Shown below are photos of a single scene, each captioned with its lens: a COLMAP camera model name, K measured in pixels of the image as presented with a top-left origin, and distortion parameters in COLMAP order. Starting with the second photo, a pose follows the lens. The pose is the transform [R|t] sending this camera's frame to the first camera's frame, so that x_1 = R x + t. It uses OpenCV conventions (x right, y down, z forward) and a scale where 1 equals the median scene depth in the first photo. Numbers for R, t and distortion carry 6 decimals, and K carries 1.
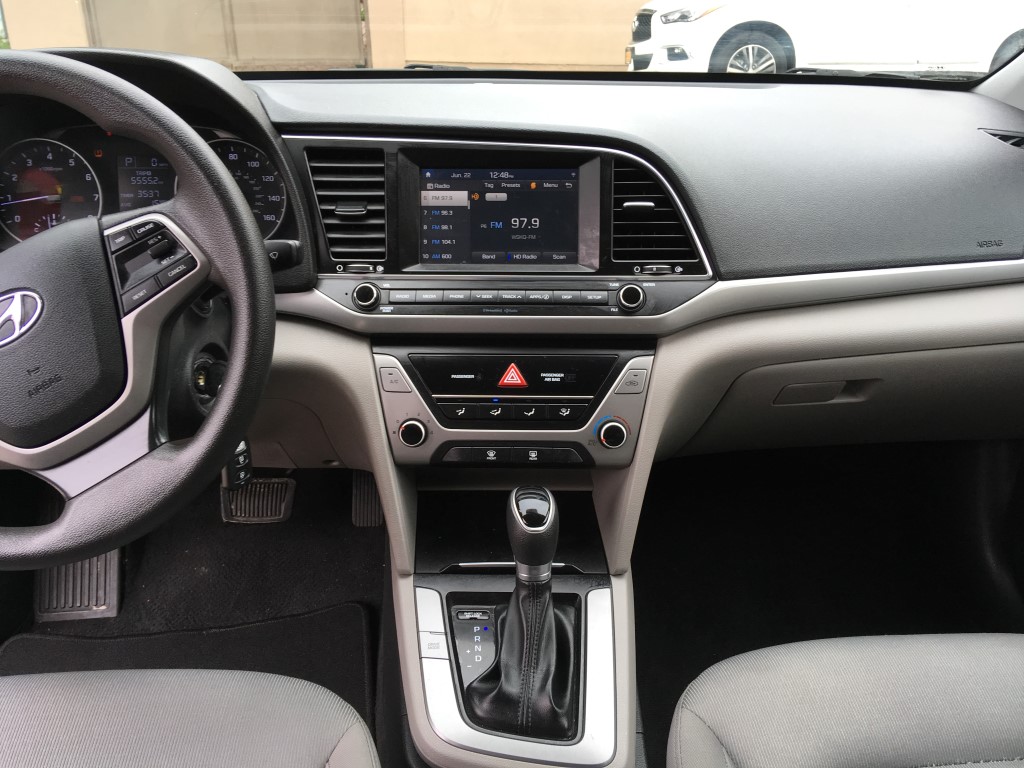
lens RADIAL K [[862.3, 0, 514.5], [0, 862.3, 380.7], [0, 0, 1]] dist [0.108413, -0.159501]
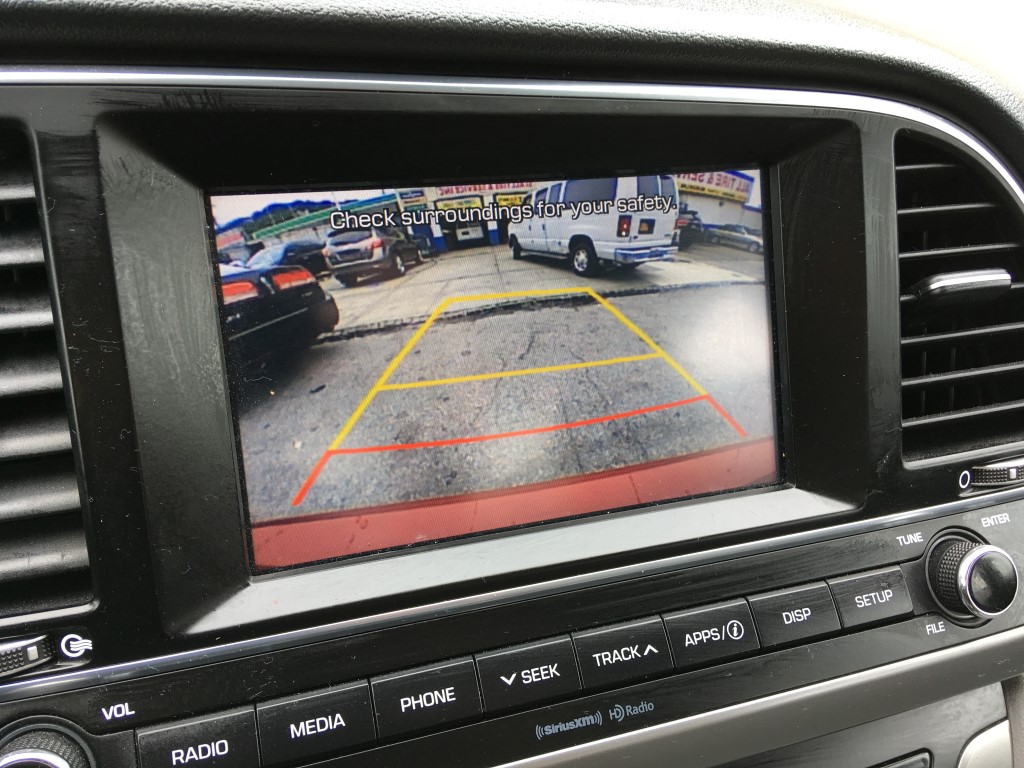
lens RADIAL K [[862.3, 0, 509.0], [0, 862.3, 386.8], [0, 0, 1]] dist [0.108413, -0.159501]
pose [[0.943839, -0.119710, 0.307956, -0.111025], [0.106901, 0.992565, 0.058197, -0.198960], [-0.312633, -0.022008, 0.949619, 0.748073]]
